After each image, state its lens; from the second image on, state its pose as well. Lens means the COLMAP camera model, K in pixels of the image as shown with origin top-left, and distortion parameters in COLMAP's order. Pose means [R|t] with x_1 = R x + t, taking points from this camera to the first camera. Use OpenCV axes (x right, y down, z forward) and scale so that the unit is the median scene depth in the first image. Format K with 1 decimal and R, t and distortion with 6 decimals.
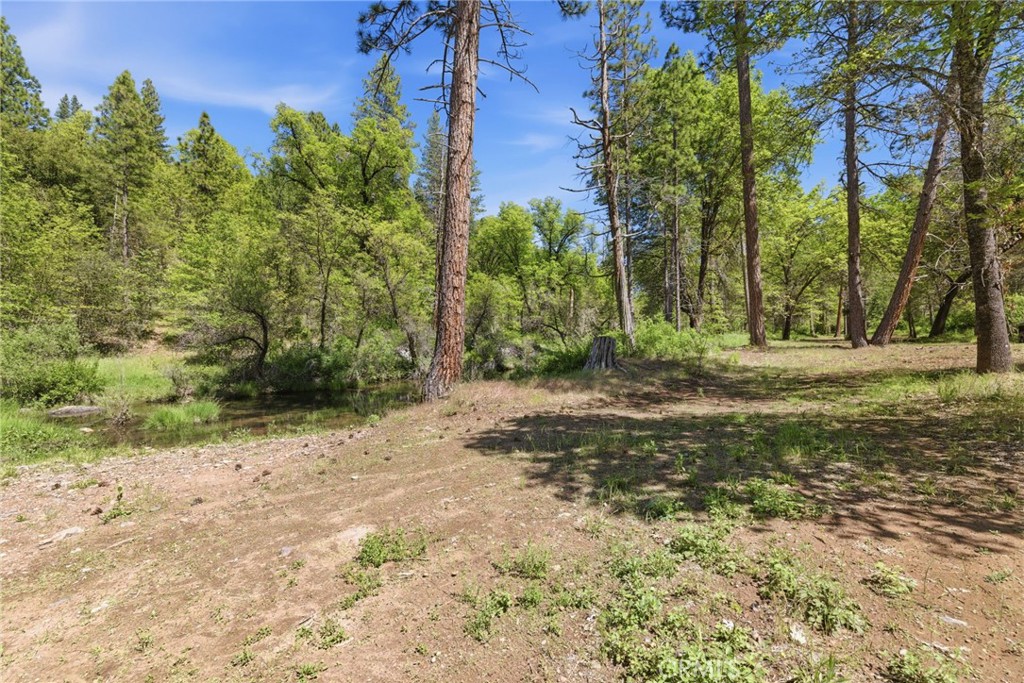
lens RADIAL K [[425.4, 0, 512.5], [0, 425.4, 338.1], [0, 0, 1]] dist [0.001702, -0.000029]
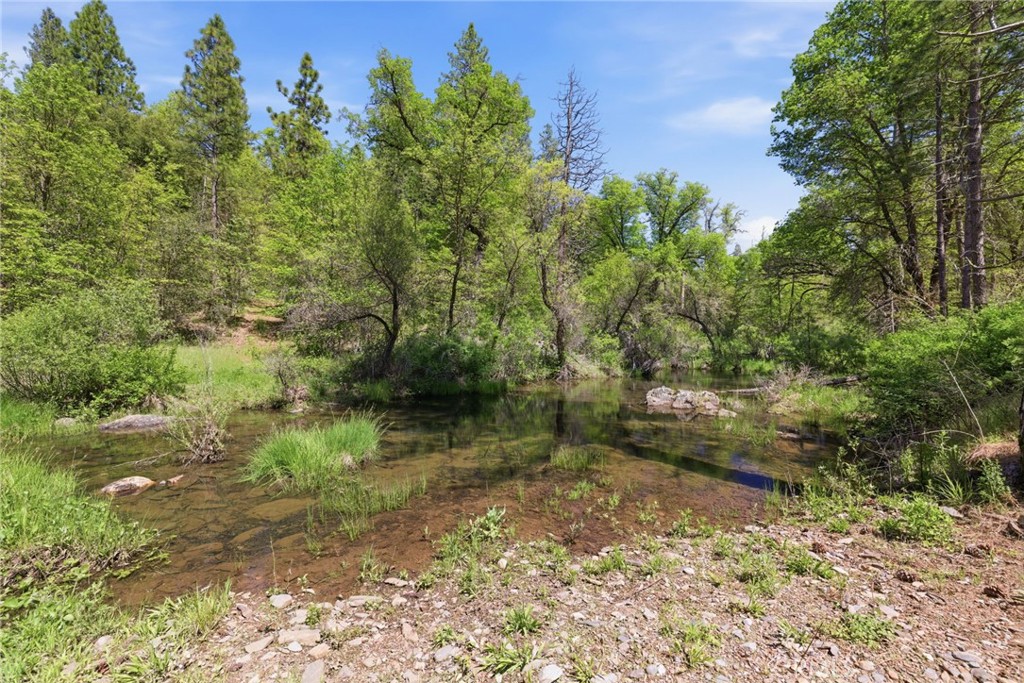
lens RADIAL K [[427.6, 0, 512.7], [0, 427.6, 336.3], [0, 0, 1]] dist [-0.000892, 0.003482]
pose [[0.991971, 0.004093, -0.126397, -0.233143], [-0.004754, 0.999977, -0.004926, 0.025090], [0.126374, 0.005487, 0.991967, 0.255690]]
